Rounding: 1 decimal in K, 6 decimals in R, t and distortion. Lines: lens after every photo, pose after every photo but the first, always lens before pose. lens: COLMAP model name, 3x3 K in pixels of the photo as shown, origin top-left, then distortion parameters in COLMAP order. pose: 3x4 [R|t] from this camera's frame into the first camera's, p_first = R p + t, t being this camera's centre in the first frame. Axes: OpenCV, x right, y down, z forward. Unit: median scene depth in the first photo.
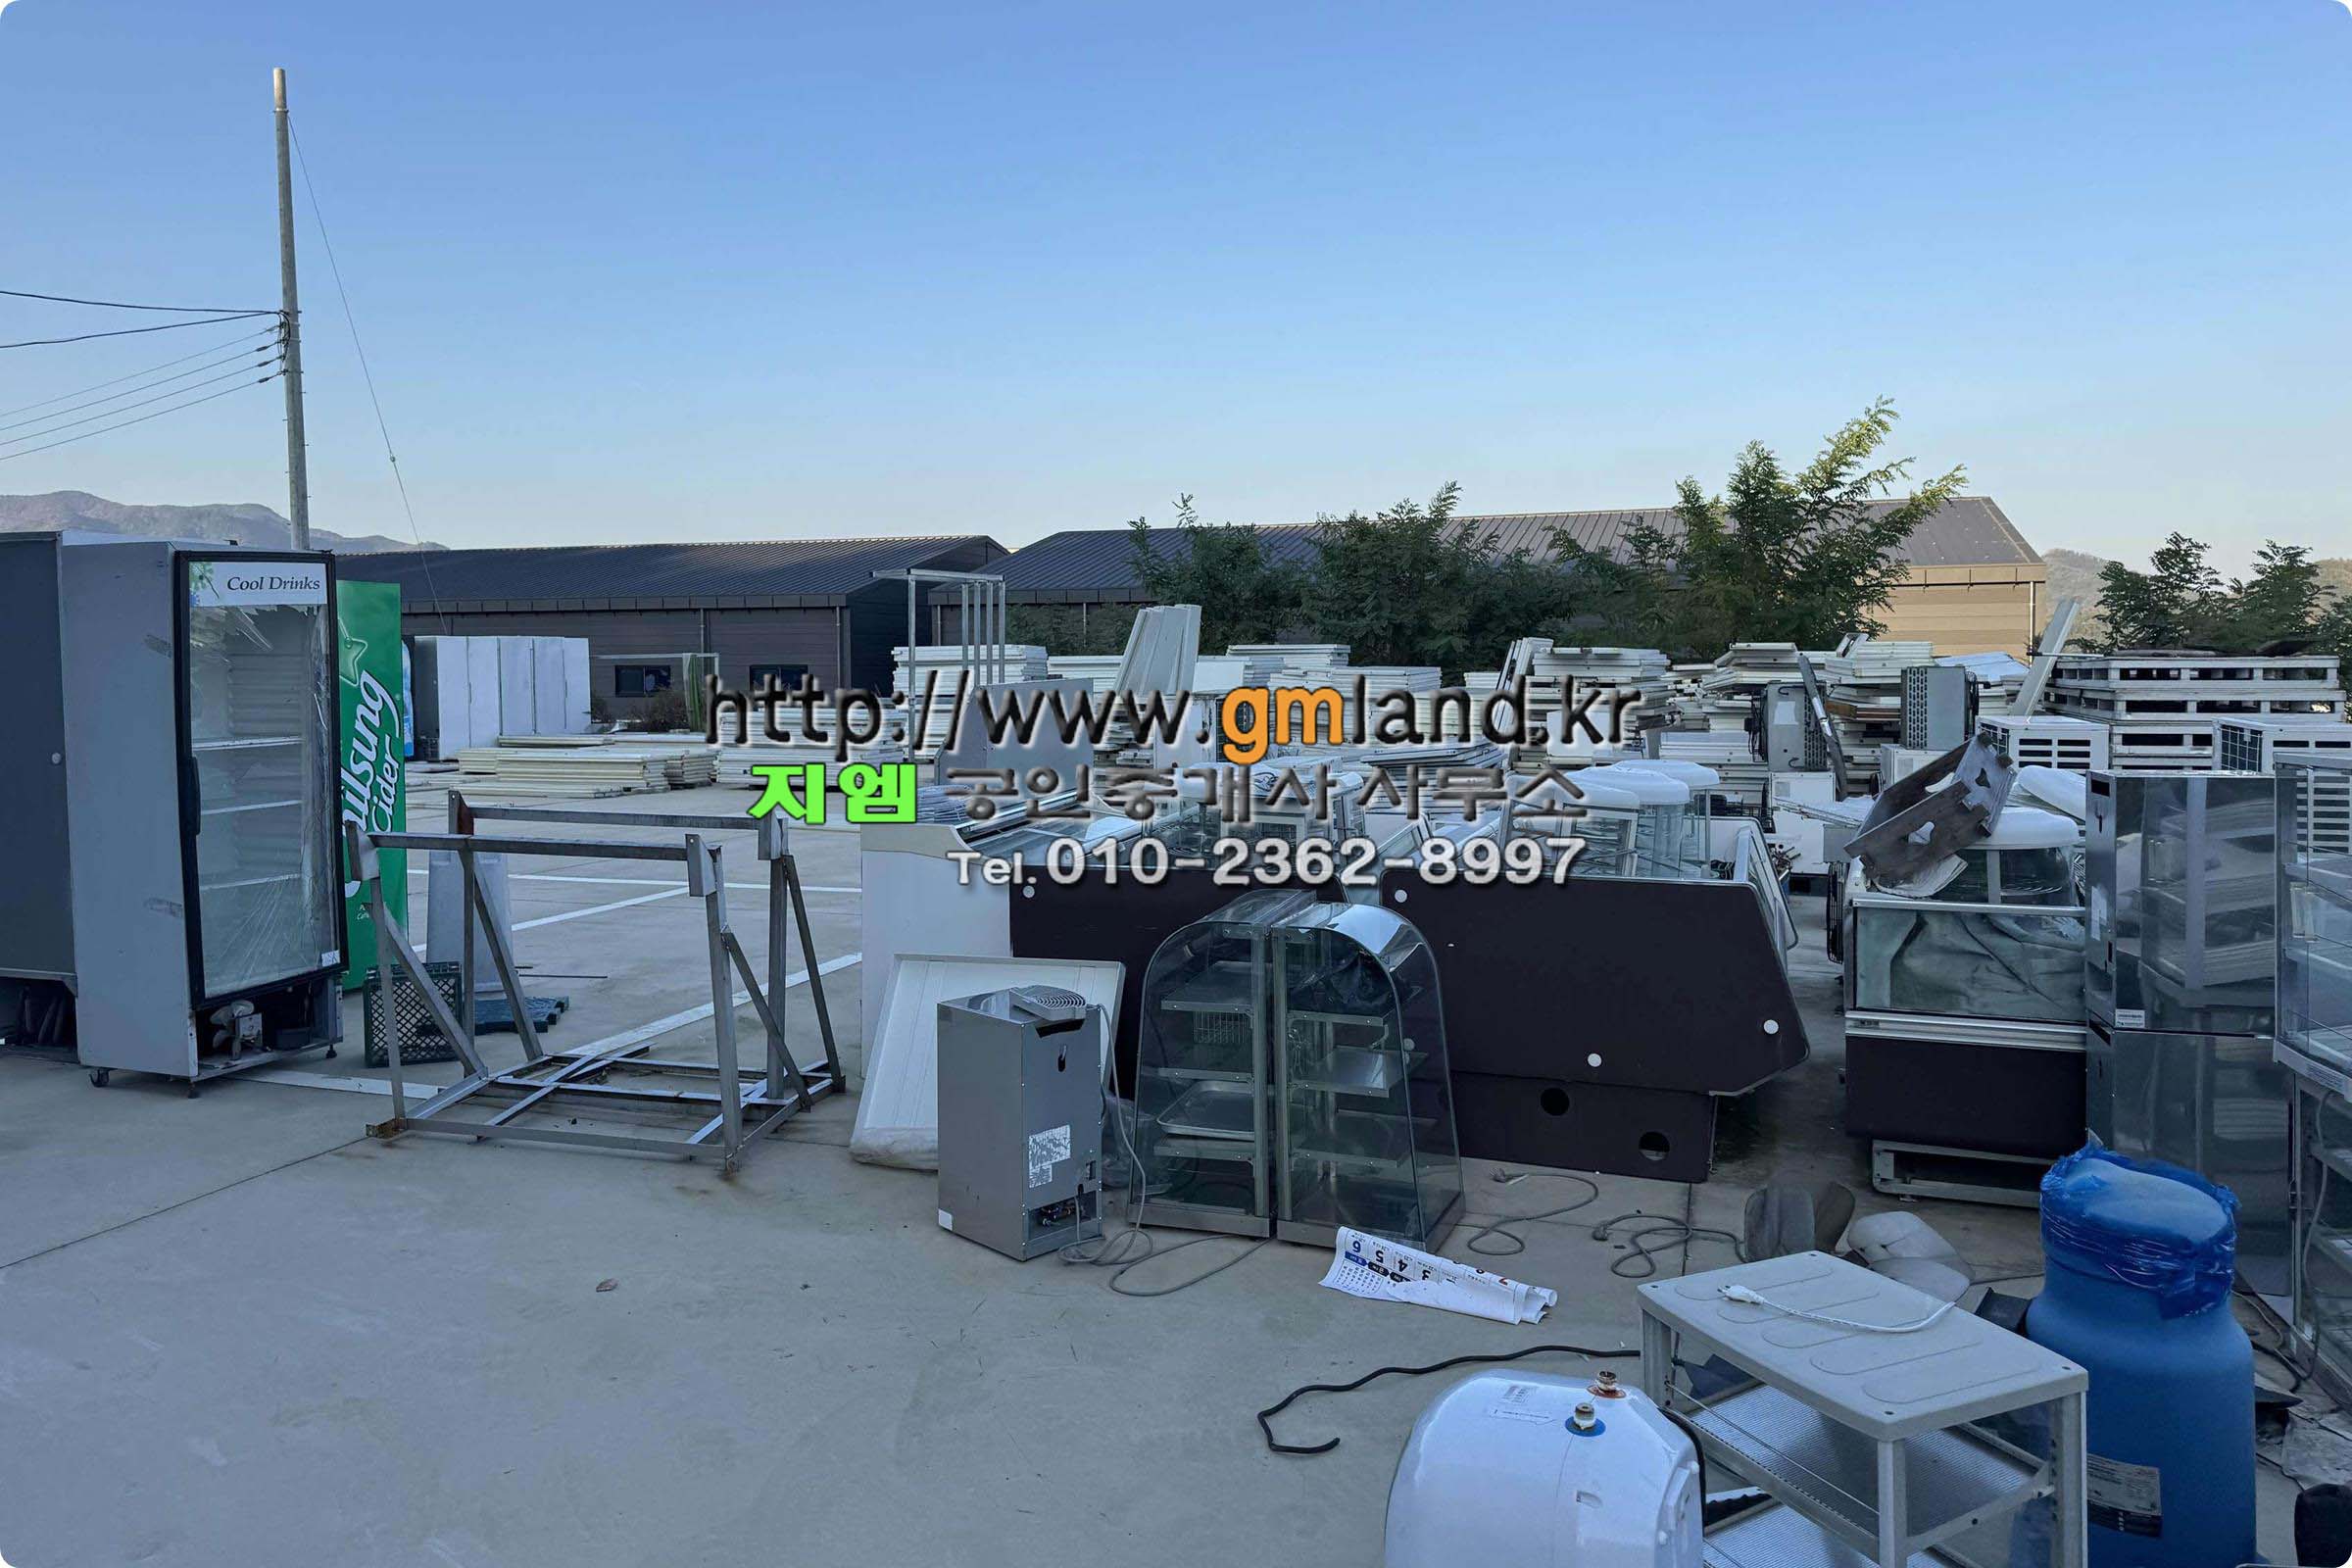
lens RADIAL K [[1682.3, 0, 1178.3], [0, 1682.3, 777.1], [0, 0, 1]] dist [-0.007911, -0.000851]
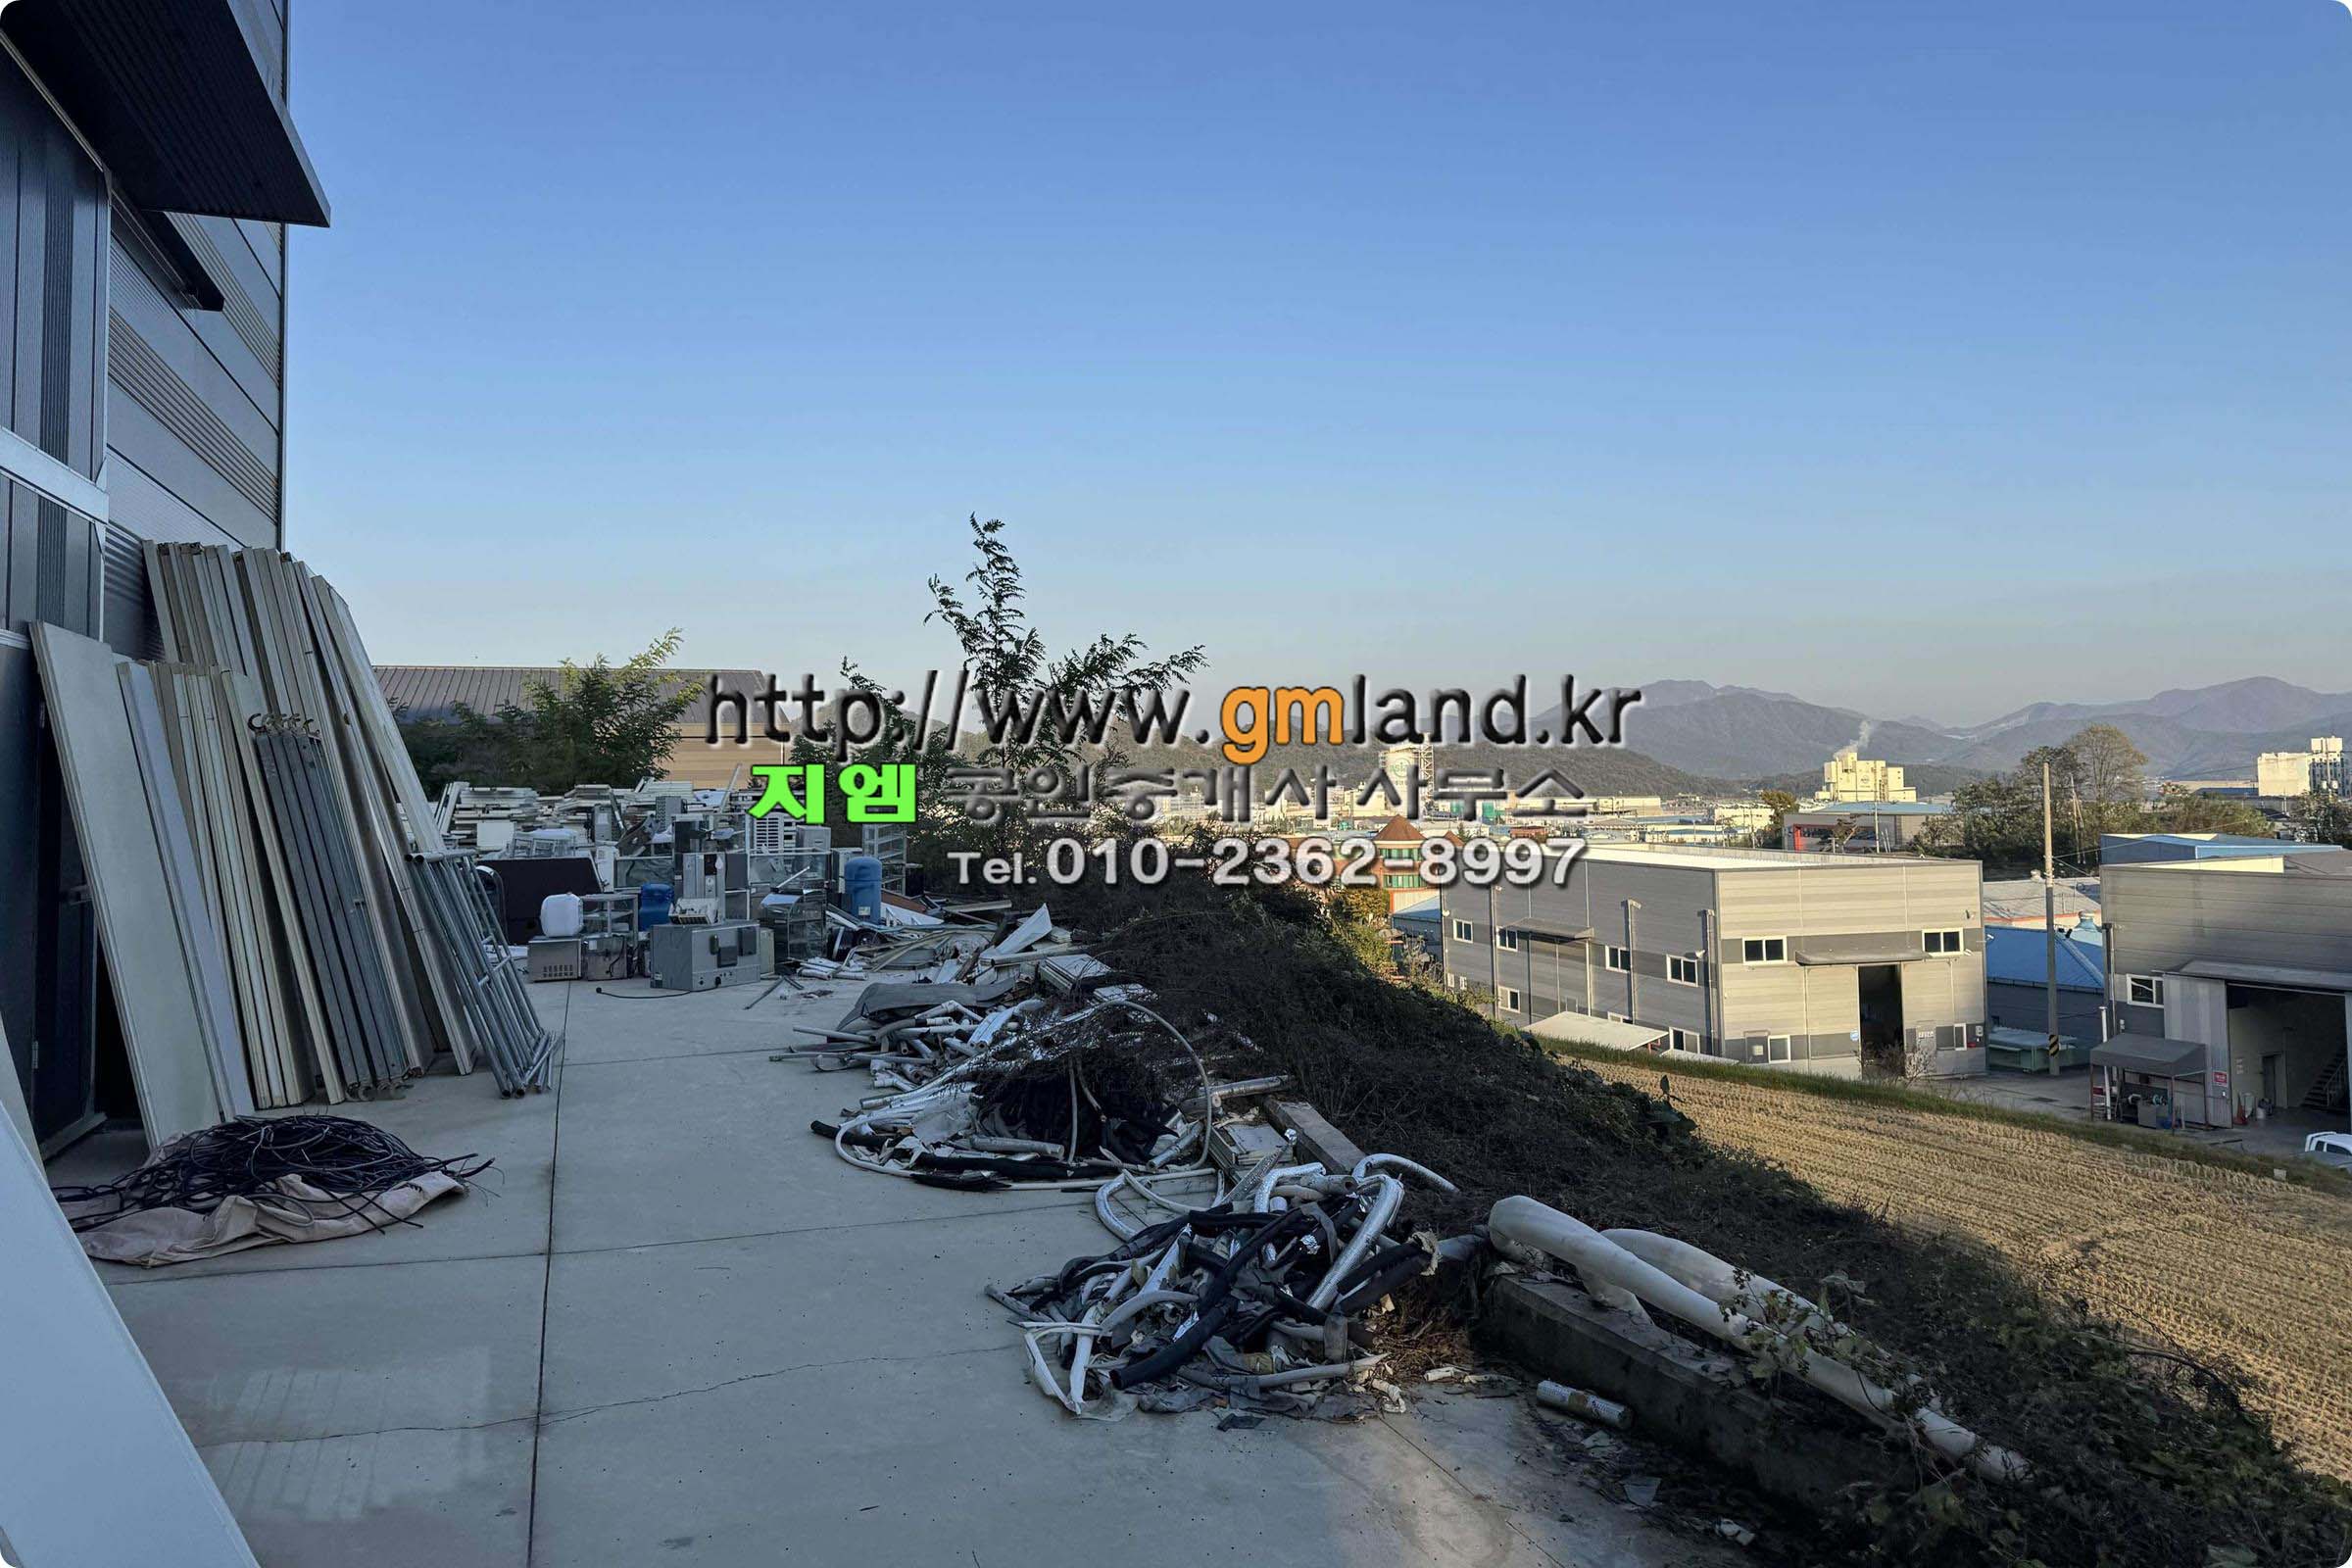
lens RADIAL K [[1682.3, 0, 1177.5], [0, 1682.3, 779.0], [0, 0, 1]] dist [-0.007911, -0.000851]
pose [[0.787296, -0.004020, 0.616562, -0.246580], [0.050649, 0.997021, -0.058174, 0.047068], [-0.614492, 0.077029, 0.785154, -0.733003]]
